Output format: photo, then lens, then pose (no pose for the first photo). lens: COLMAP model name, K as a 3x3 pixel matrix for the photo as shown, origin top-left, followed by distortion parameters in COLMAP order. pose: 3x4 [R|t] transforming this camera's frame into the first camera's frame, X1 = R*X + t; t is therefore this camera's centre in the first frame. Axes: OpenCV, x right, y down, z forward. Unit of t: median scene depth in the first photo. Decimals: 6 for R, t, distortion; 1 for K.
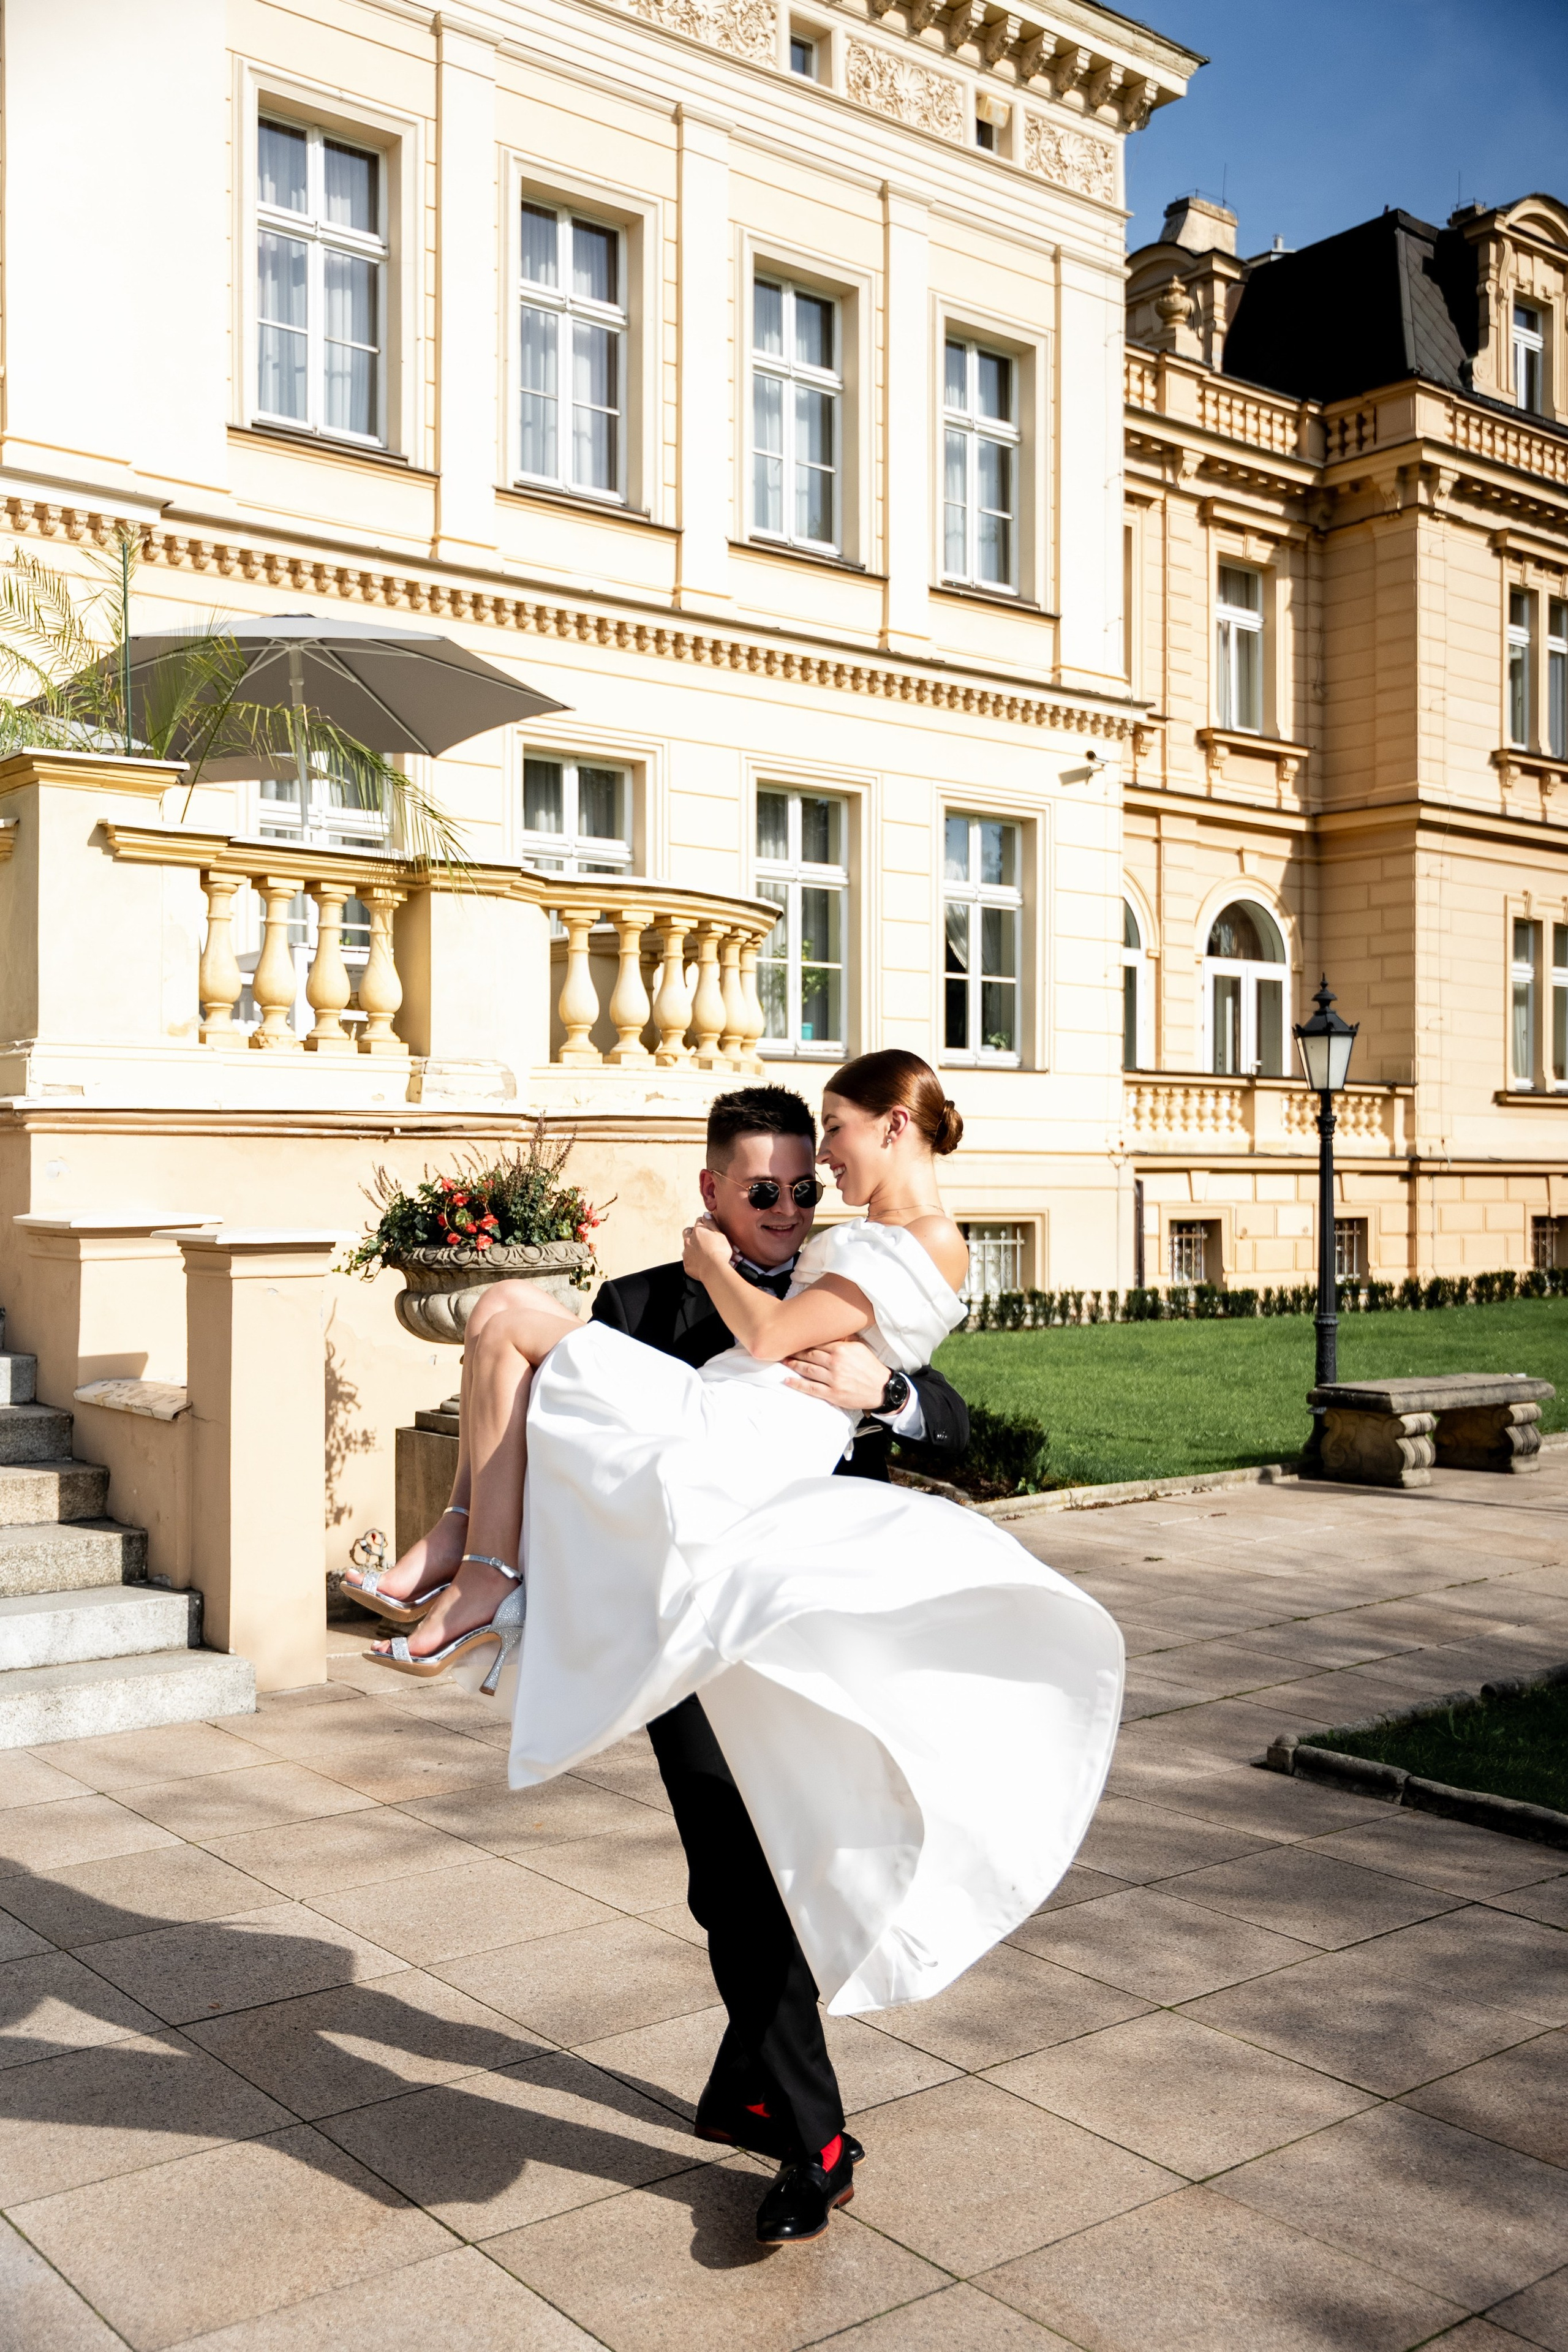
lens RADIAL K [[2284.8, 0, 784.0], [0, 2284.8, 1176.0], [0, 0, 1]] dist [-0.000122, -0.002459]
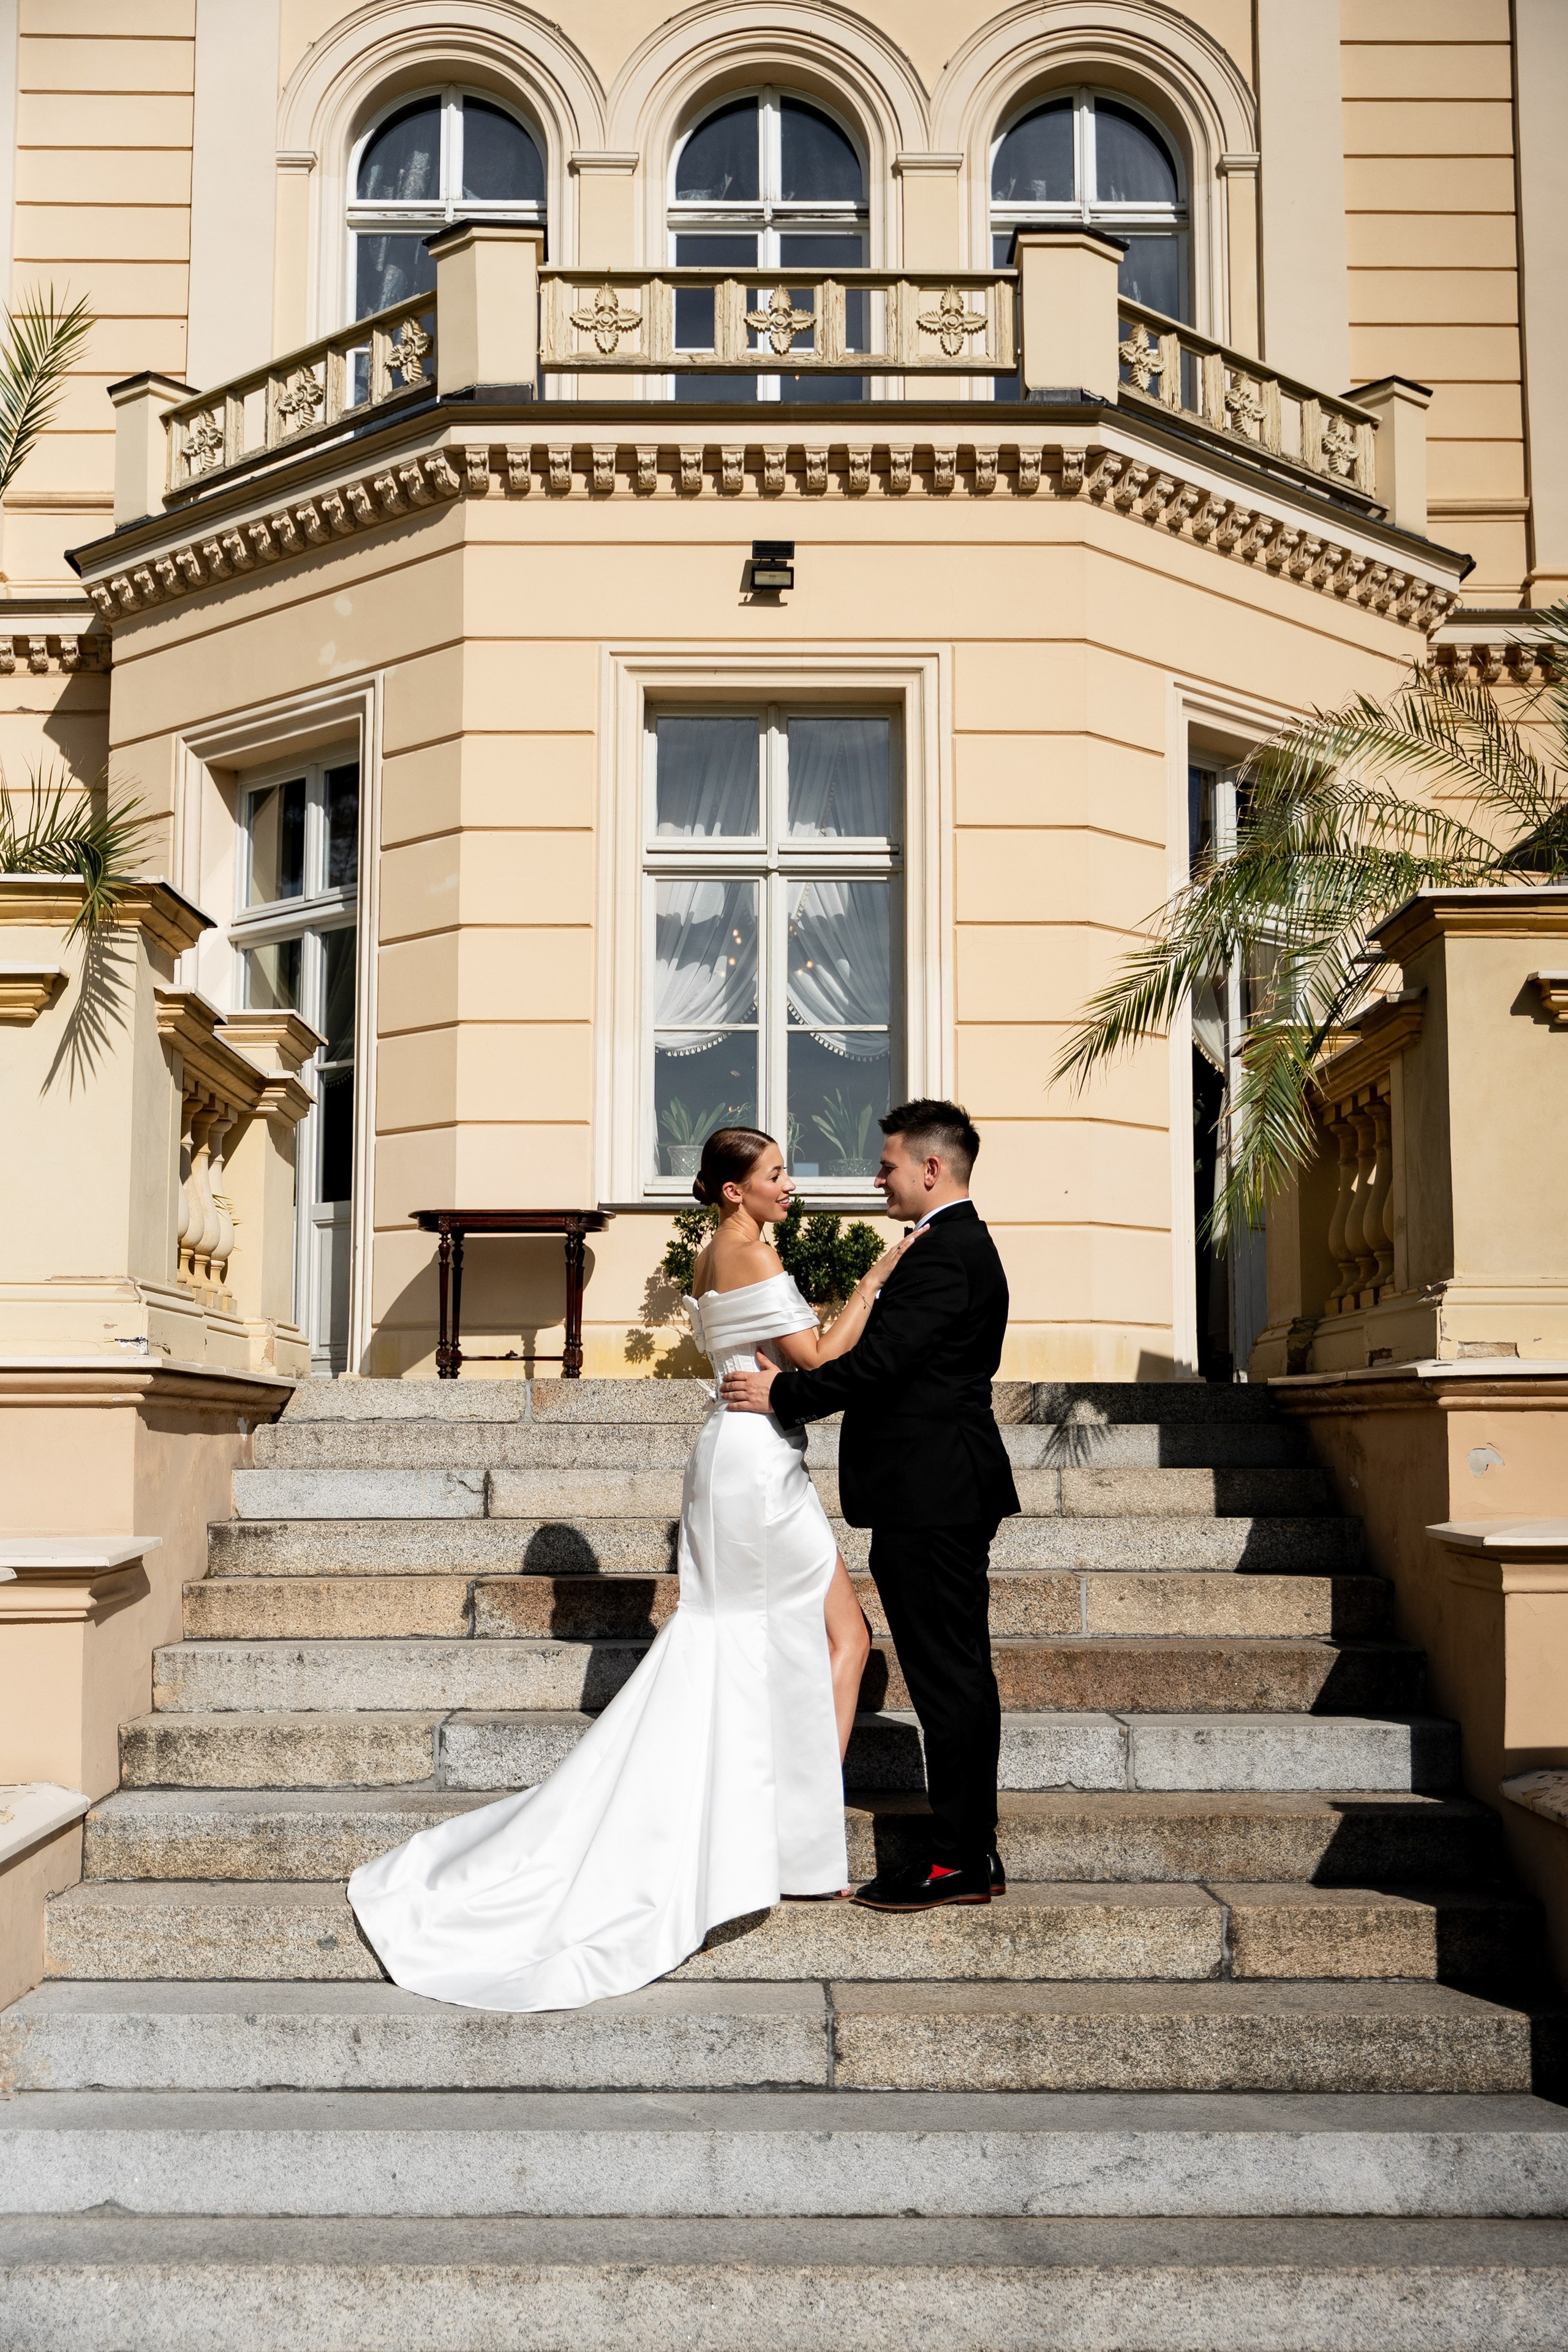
lens RADIAL K [[2531.2, 0, 773.9], [0, 2531.2, 1167.5], [0, 0, 1]] dist [-0.006975, 0.009343]
pose [[0.782401, -0.070401, -0.618783, 0.005697], [0.002113, 0.993884, -0.110405, -0.006930], [0.622771, 0.085074, 0.777765, 0.228747]]
